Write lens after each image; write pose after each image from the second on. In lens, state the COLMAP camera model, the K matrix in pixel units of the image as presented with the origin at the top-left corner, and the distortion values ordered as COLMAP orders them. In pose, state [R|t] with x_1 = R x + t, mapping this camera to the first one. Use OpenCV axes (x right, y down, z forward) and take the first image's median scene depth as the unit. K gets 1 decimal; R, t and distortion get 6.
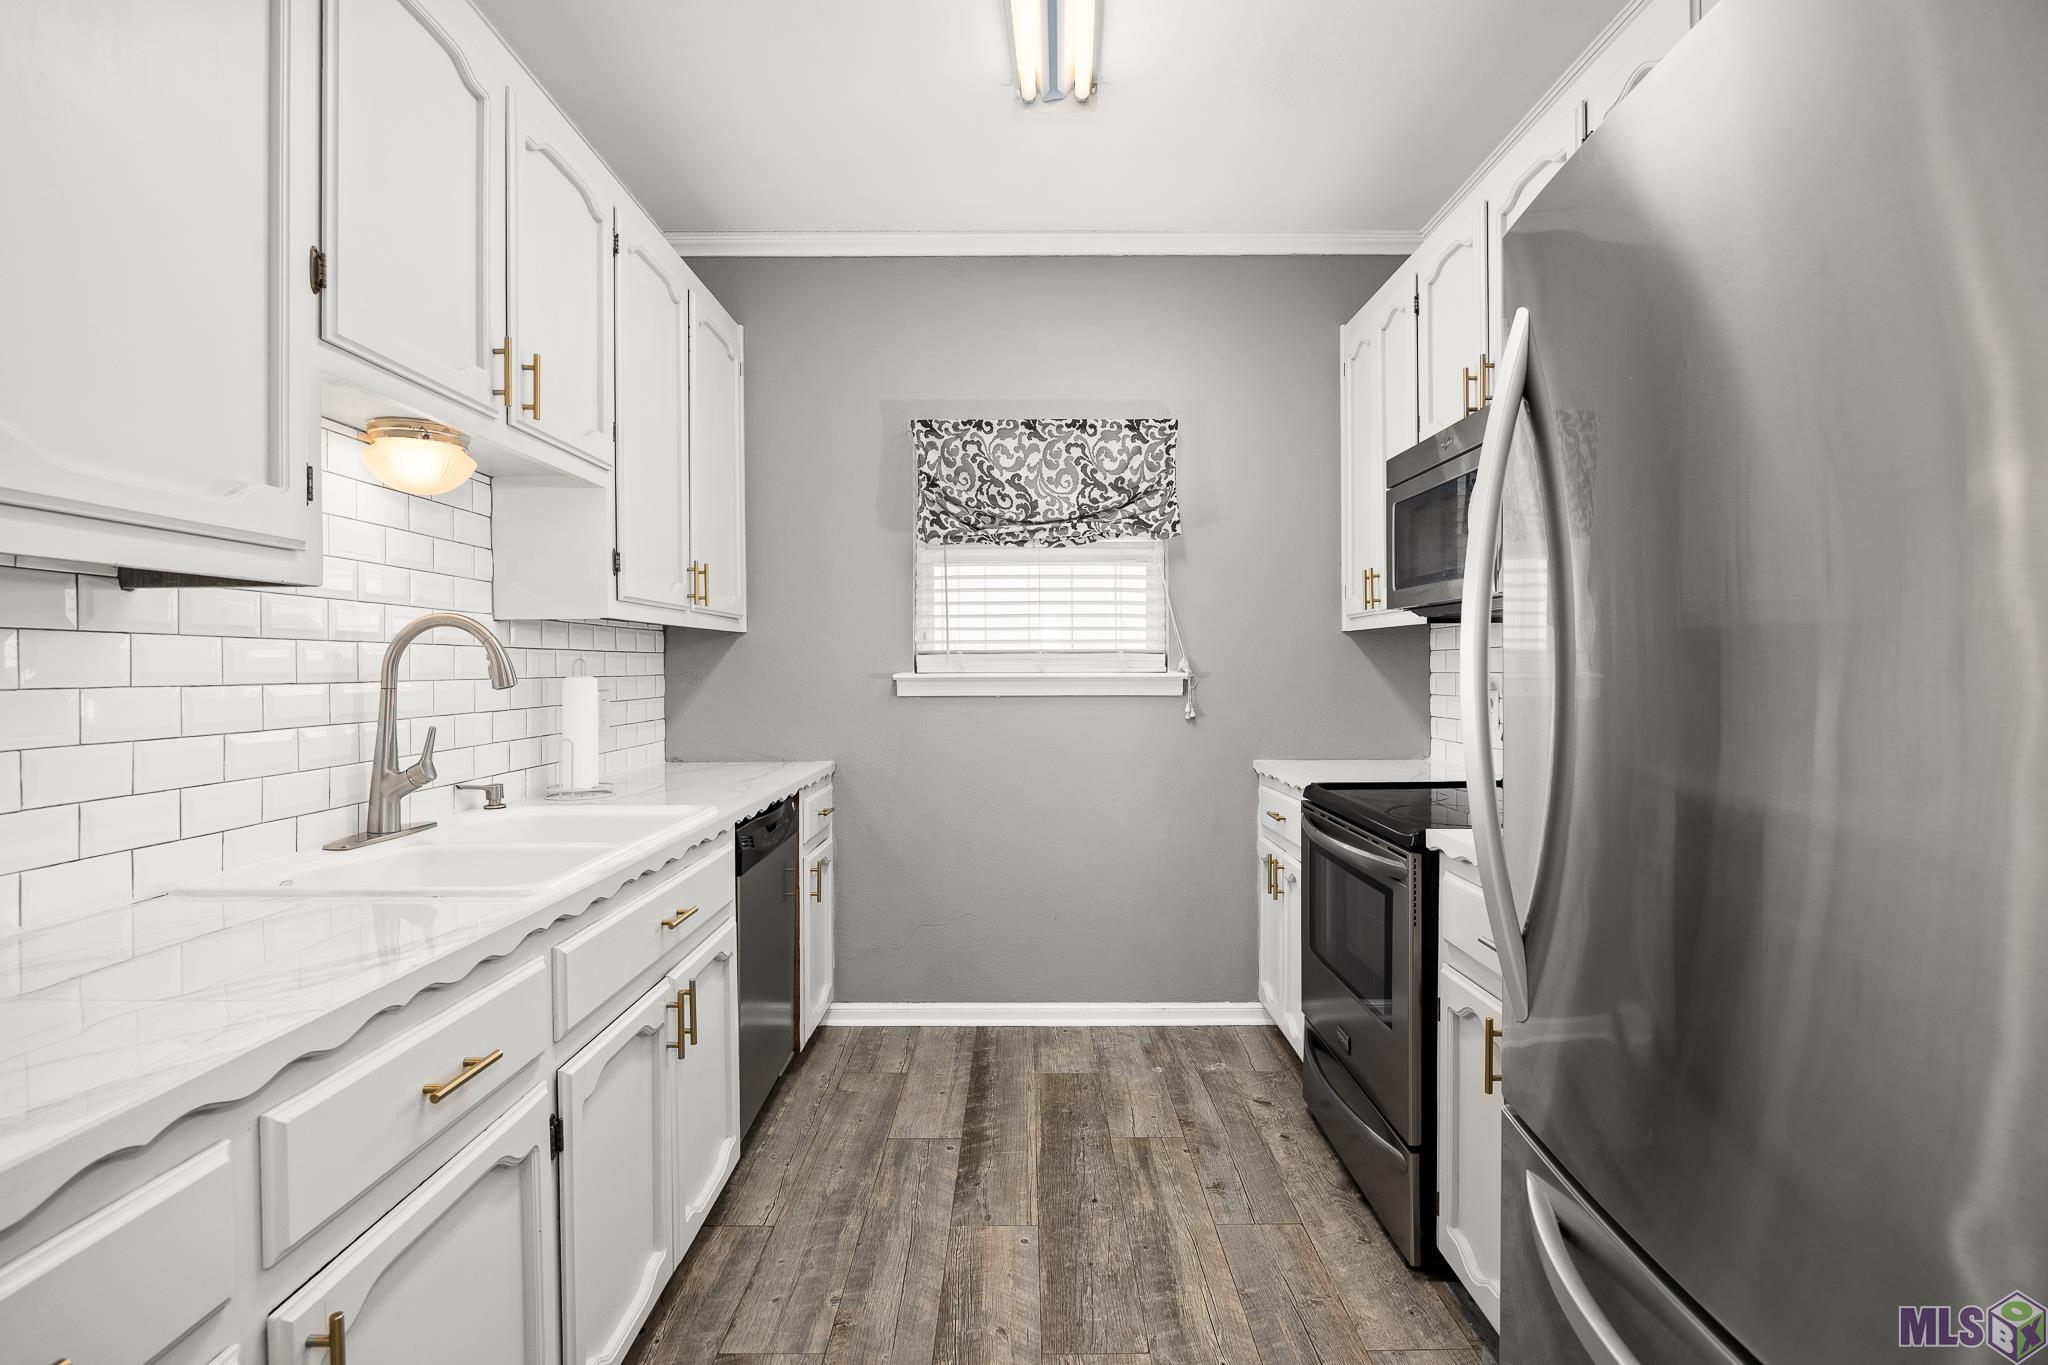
lens RADIAL K [[948.5, 0, 1018.7], [0, 948.5, 670.0], [0, 0, 1]] dist [-0.010891, 0.000466]
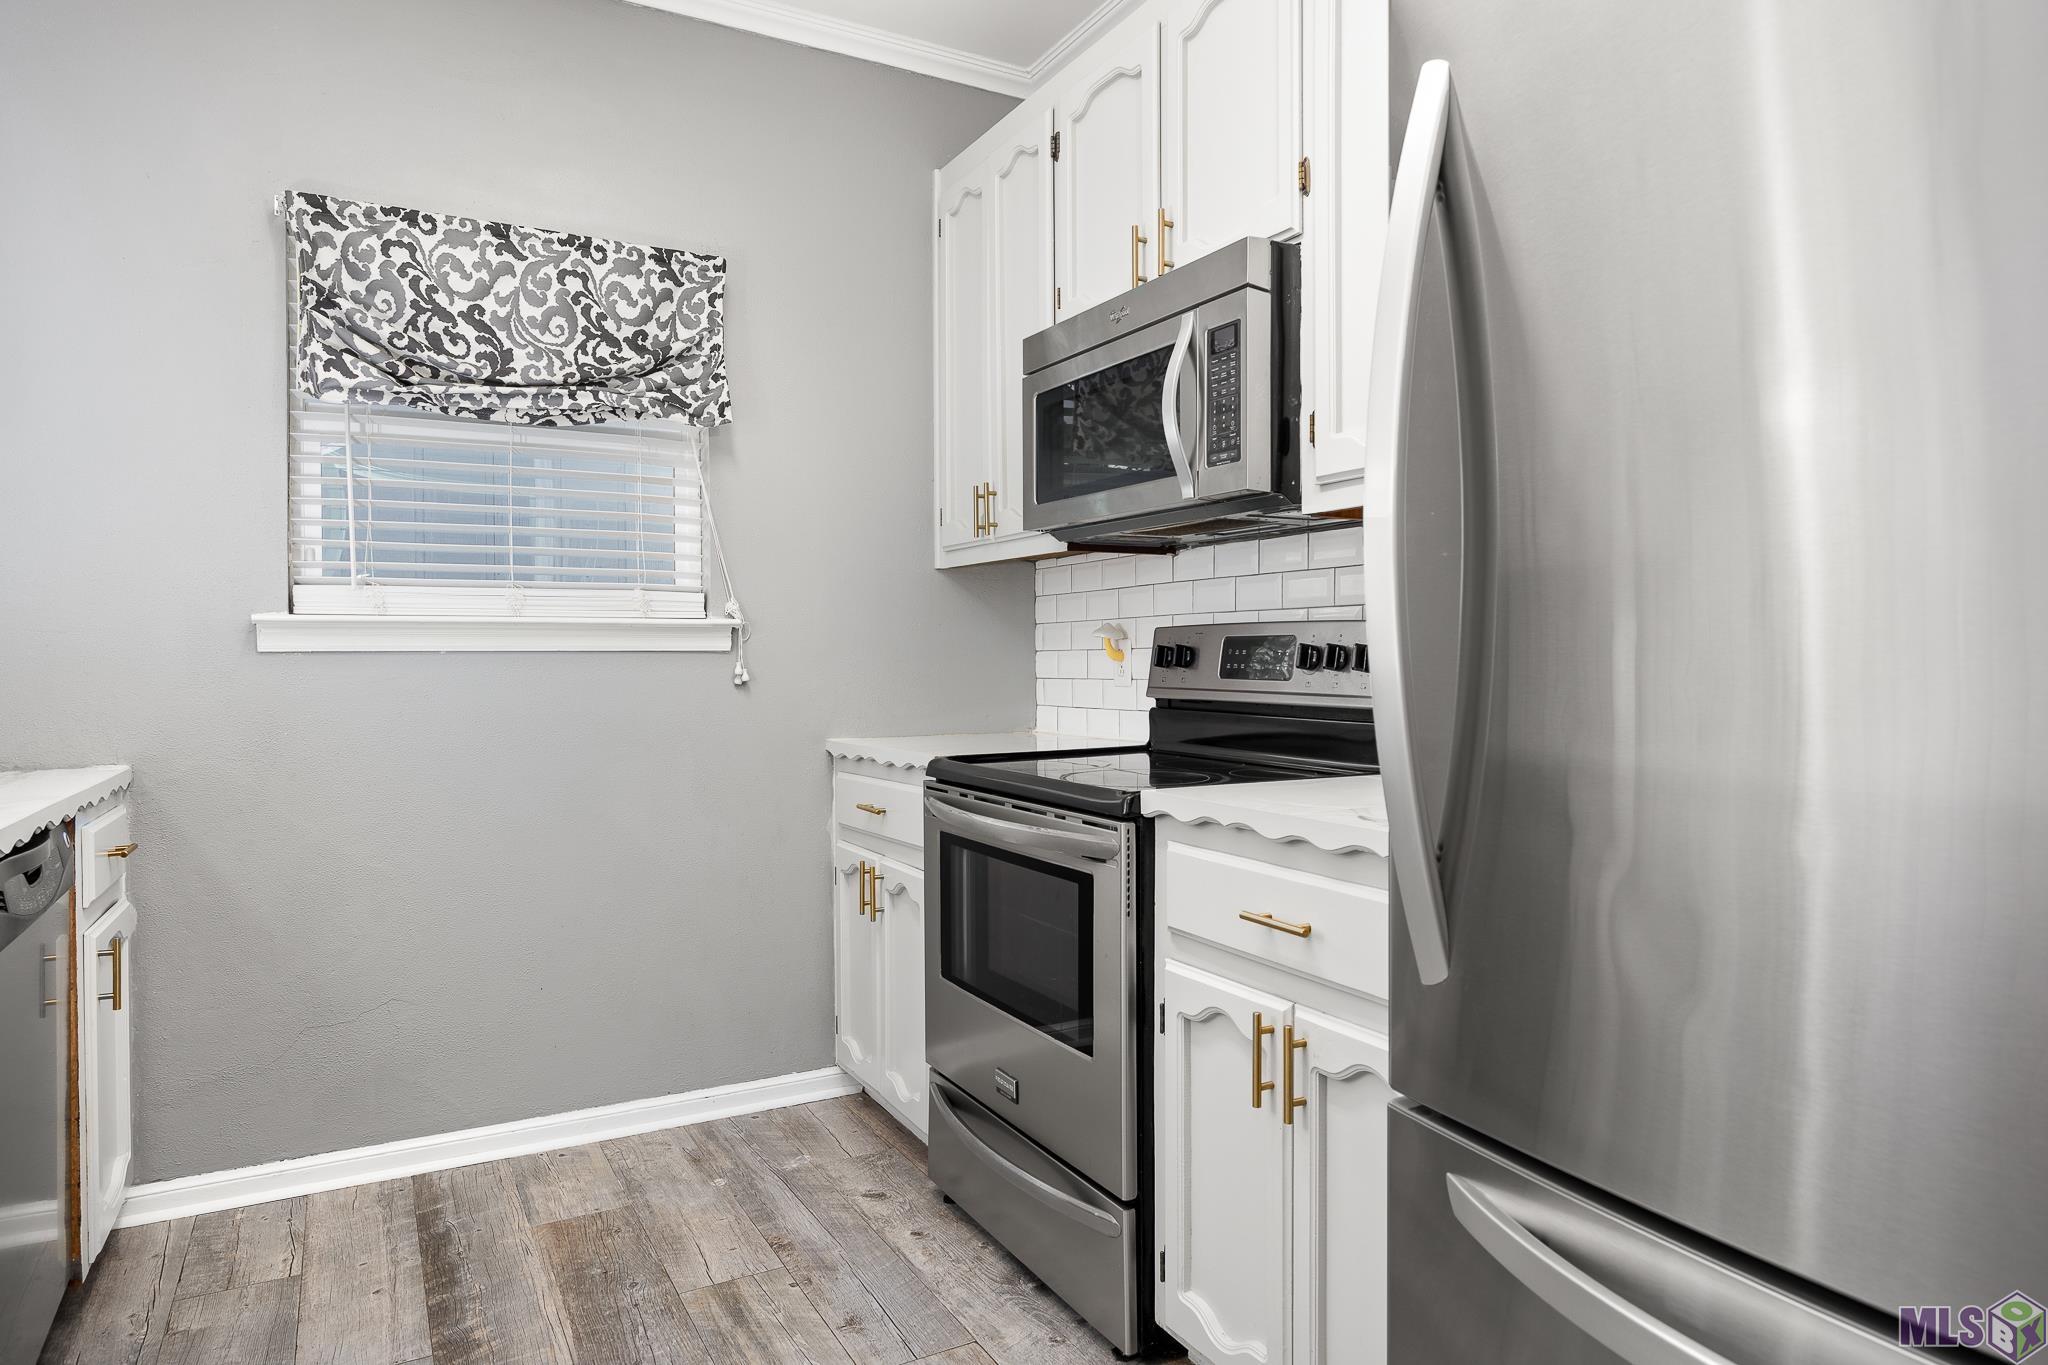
lens RADIAL K [[1227.1, 0, 1017.0], [0, 1227.1, 669.4], [0, 0, 1]] dist [-0.002760, -0.000162]
pose [[0.875188, -0.004736, 0.483760, -0.092474], [0.001976, 0.999979, 0.006215, 0.038757], [-0.483779, -0.004484, 0.875179, 0.103528]]
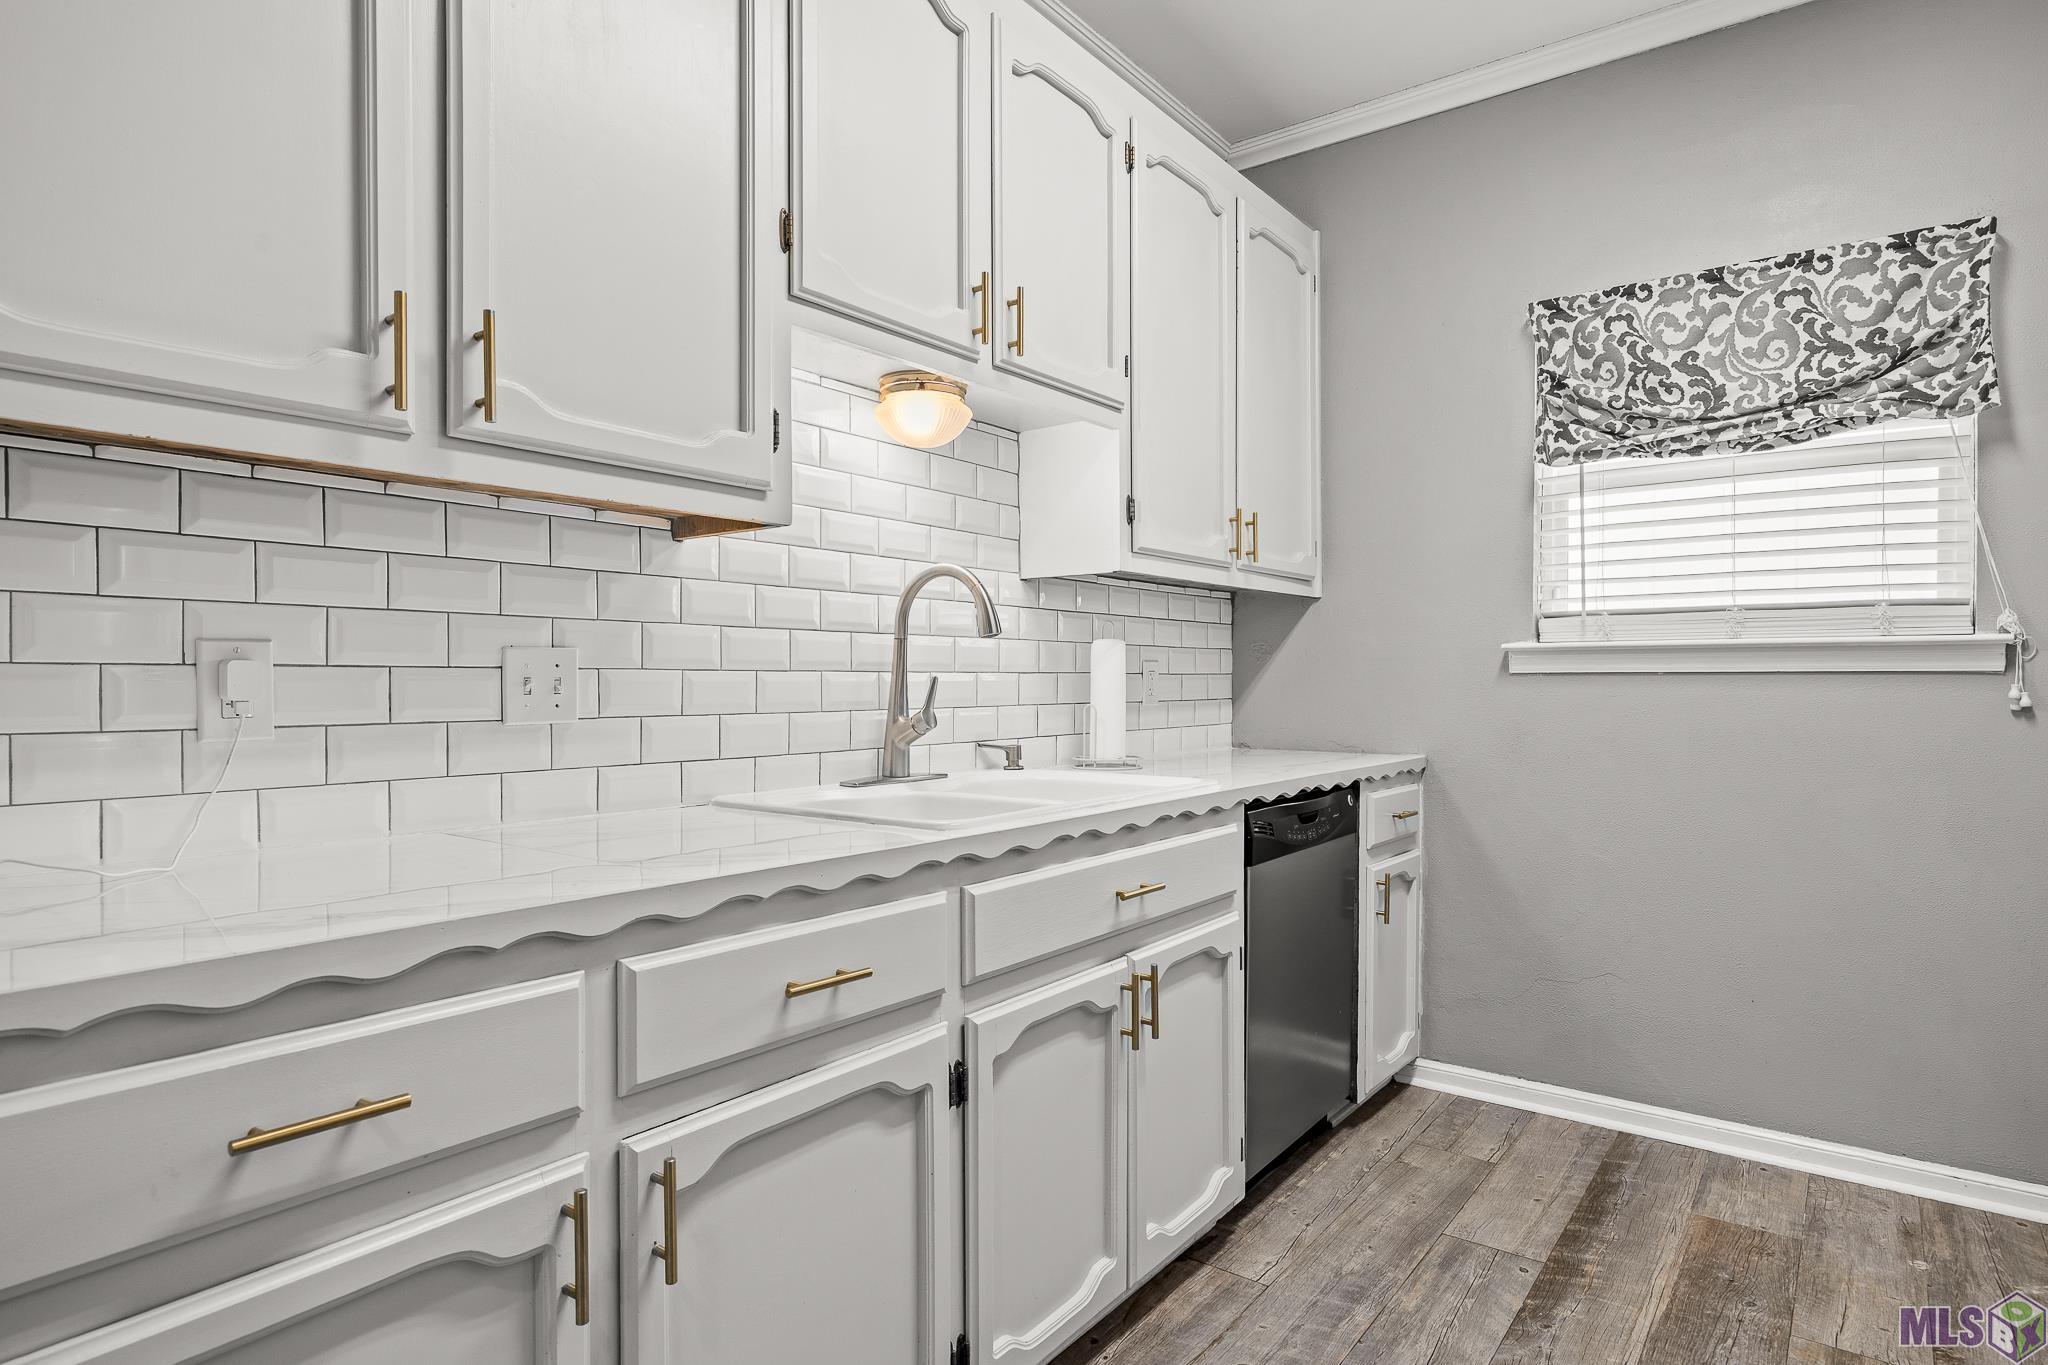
lens RADIAL K [[1108.3, 0, 1036.4], [0, 1108.3, 689.9], [0, 0, 1]] dist [0.000407, -0.002228]
pose [[0.801887, 0.009716, -0.597396, 0.109595], [-0.005170, 0.999943, 0.009324, 0.038798], [0.597453, -0.004388, 0.801892, 0.067943]]
